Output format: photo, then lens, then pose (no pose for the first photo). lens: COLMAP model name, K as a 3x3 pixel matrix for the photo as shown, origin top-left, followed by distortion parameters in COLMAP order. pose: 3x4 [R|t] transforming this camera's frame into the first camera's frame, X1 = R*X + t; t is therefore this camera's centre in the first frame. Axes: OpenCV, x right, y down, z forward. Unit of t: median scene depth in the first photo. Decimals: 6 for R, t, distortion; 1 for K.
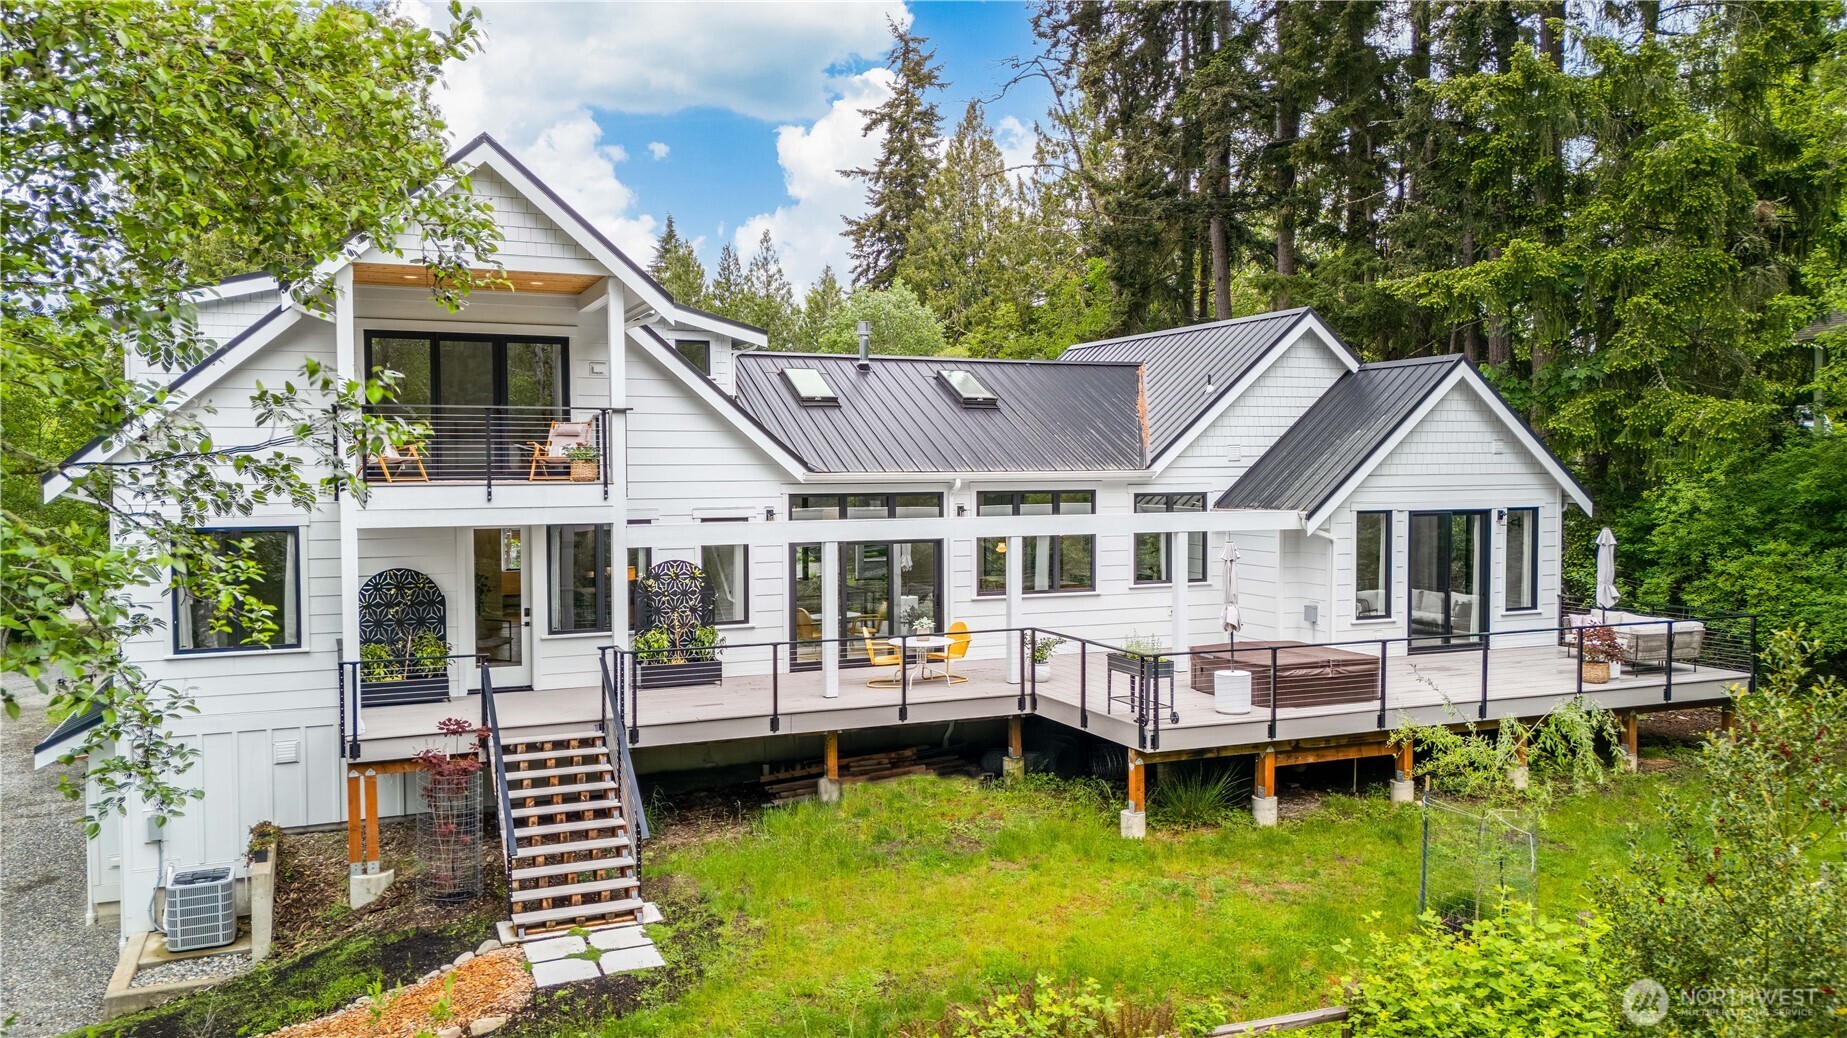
lens RADIAL K [[1387.1, 0, 923.5], [0, 1387.1, 519.0], [0, 0, 1]] dist [0.002100, 0.000742]
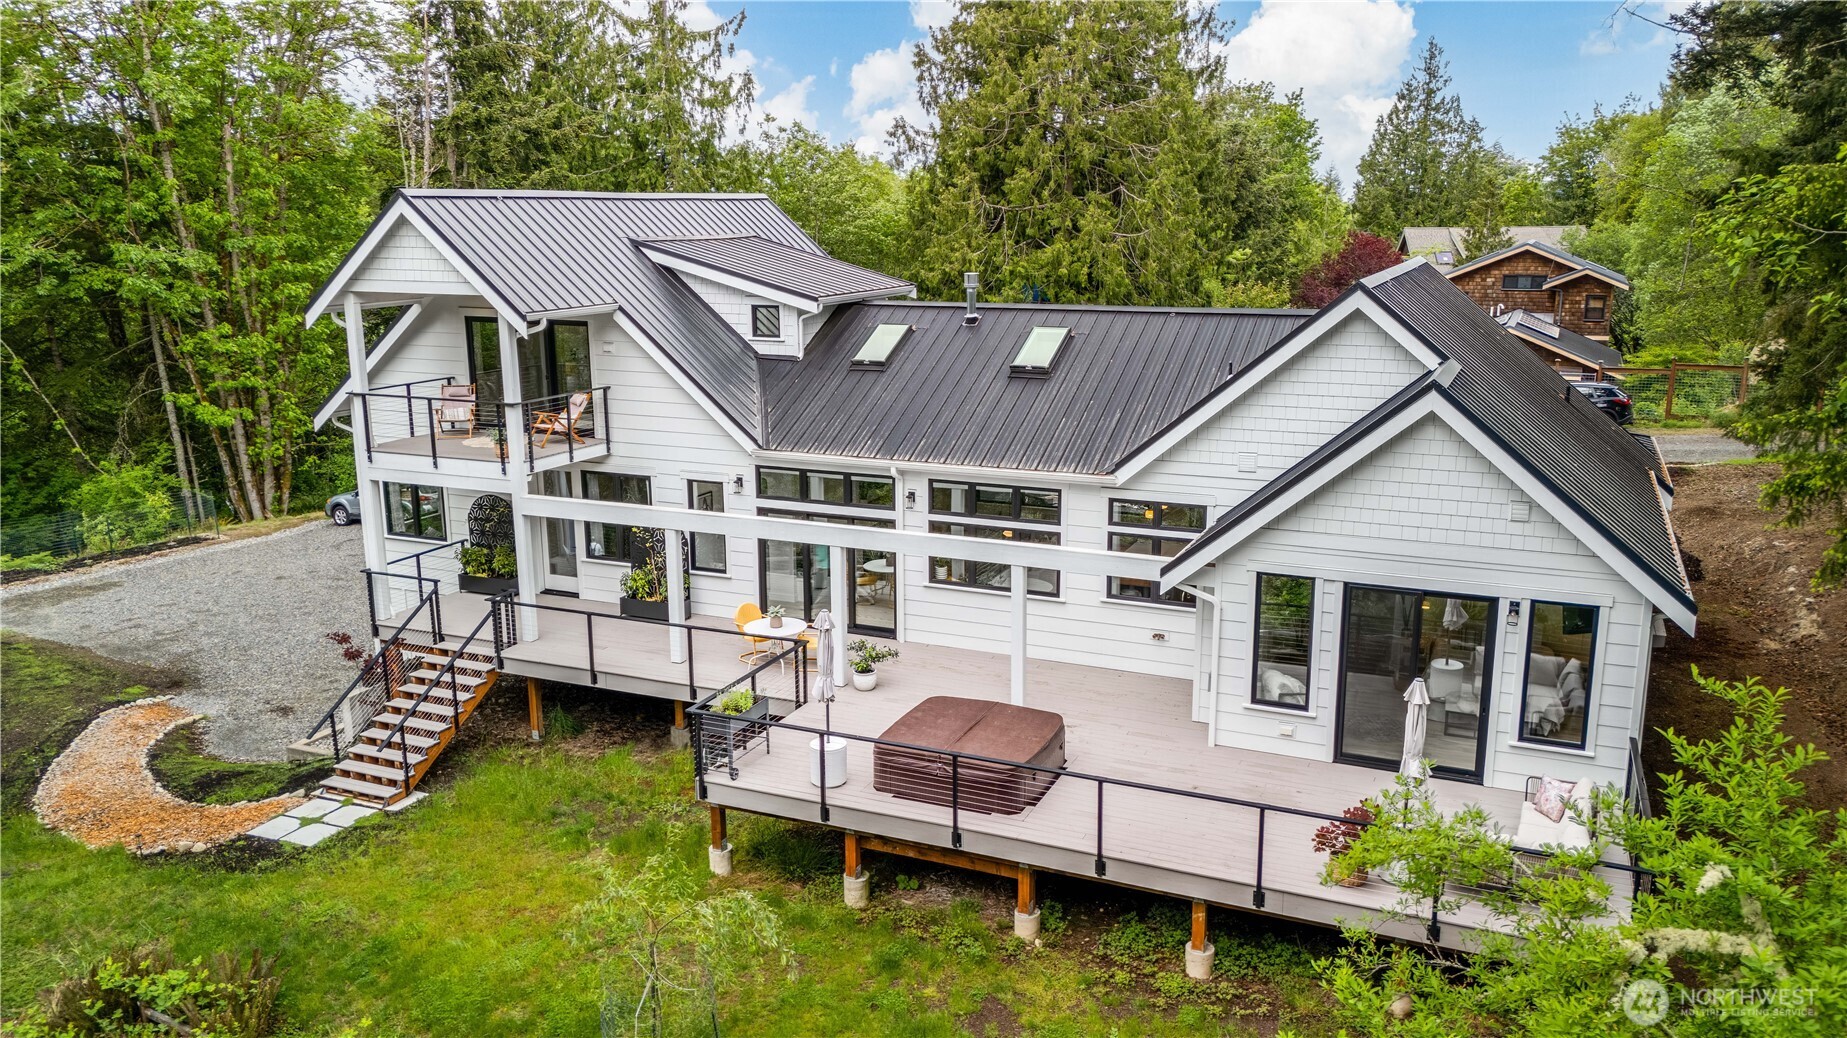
lens RADIAL K [[1387.1, 0, 923.5], [0, 1387.1, 519.0], [0, 0, 1]] dist [0.002100, 0.000742]
pose [[0.684169, 0.160177, -0.711517, 0.732397], [-0.028343, 0.980687, 0.193519, -0.180259], [0.728773, -0.112233, 0.675495, 0.337358]]
